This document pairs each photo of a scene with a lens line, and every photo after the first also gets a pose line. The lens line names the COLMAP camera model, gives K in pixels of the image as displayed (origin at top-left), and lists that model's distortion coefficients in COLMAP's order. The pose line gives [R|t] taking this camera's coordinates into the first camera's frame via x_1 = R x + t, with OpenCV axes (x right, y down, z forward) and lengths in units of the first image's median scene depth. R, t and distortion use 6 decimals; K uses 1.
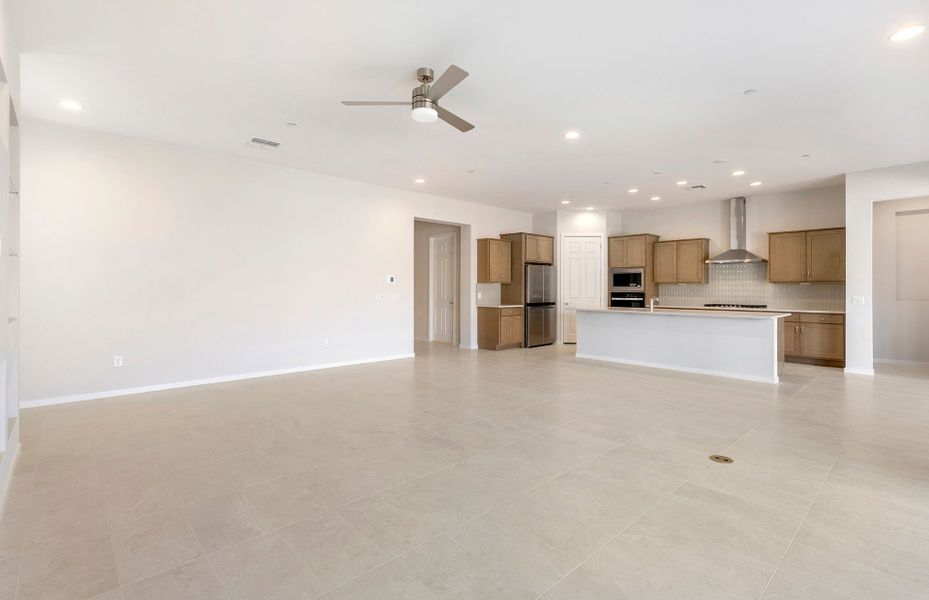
lens RADIAL K [[422.7, 0, 477.2], [0, 422.7, 288.5], [0, 0, 1]] dist [0.000052, -0.000005]
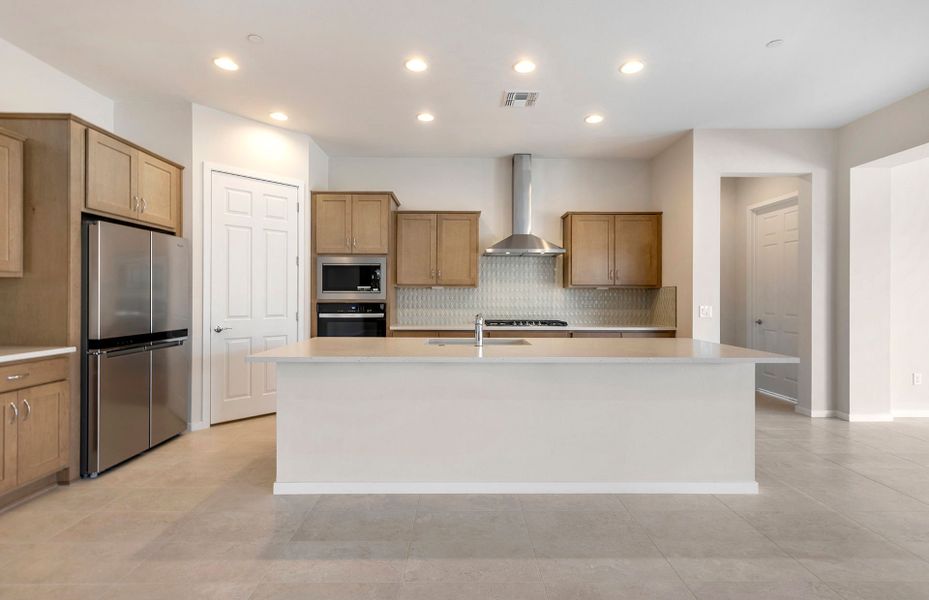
lens RADIAL K [[423.8, 0, 465.8], [0, 423.8, 295.8], [0, 0, 1]] dist [0.001569, 0.000090]
pose [[0.684851, -0.000034, 0.728683, 0.077748], [-0.001735, 0.999997, 0.001678, -0.000013], [-0.728681, -0.002414, 0.684849, 0.570785]]
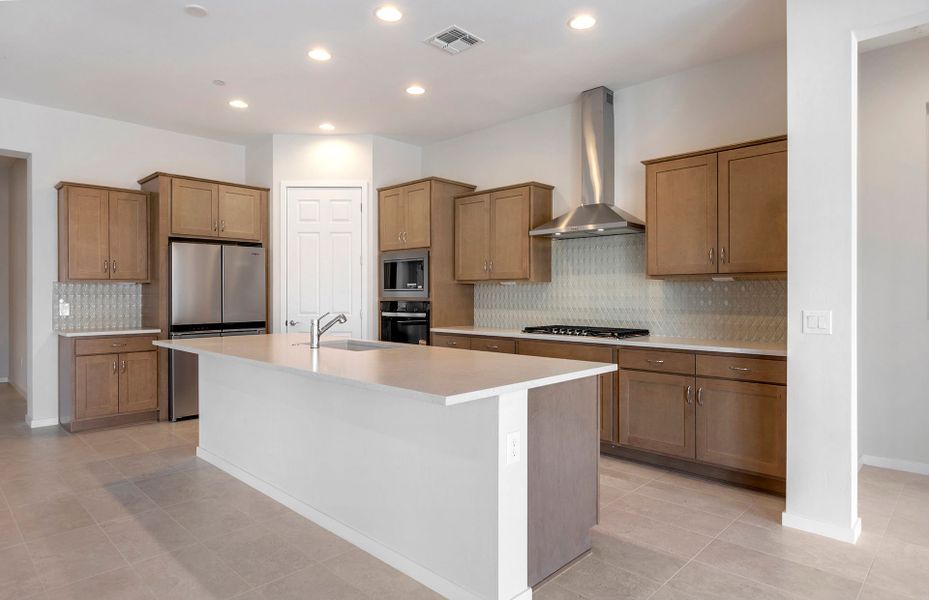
lens RADIAL K [[534.7, 0, 466.3], [0, 534.7, 295.3], [0, 0, 1]] dist [0.000532, 0.000005]
pose [[0.999400, -0.004872, 0.034305, 0.422843], [0.004775, 0.999984, 0.002896, 0.001538], [-0.034318, -0.002730, 0.999407, 0.402301]]
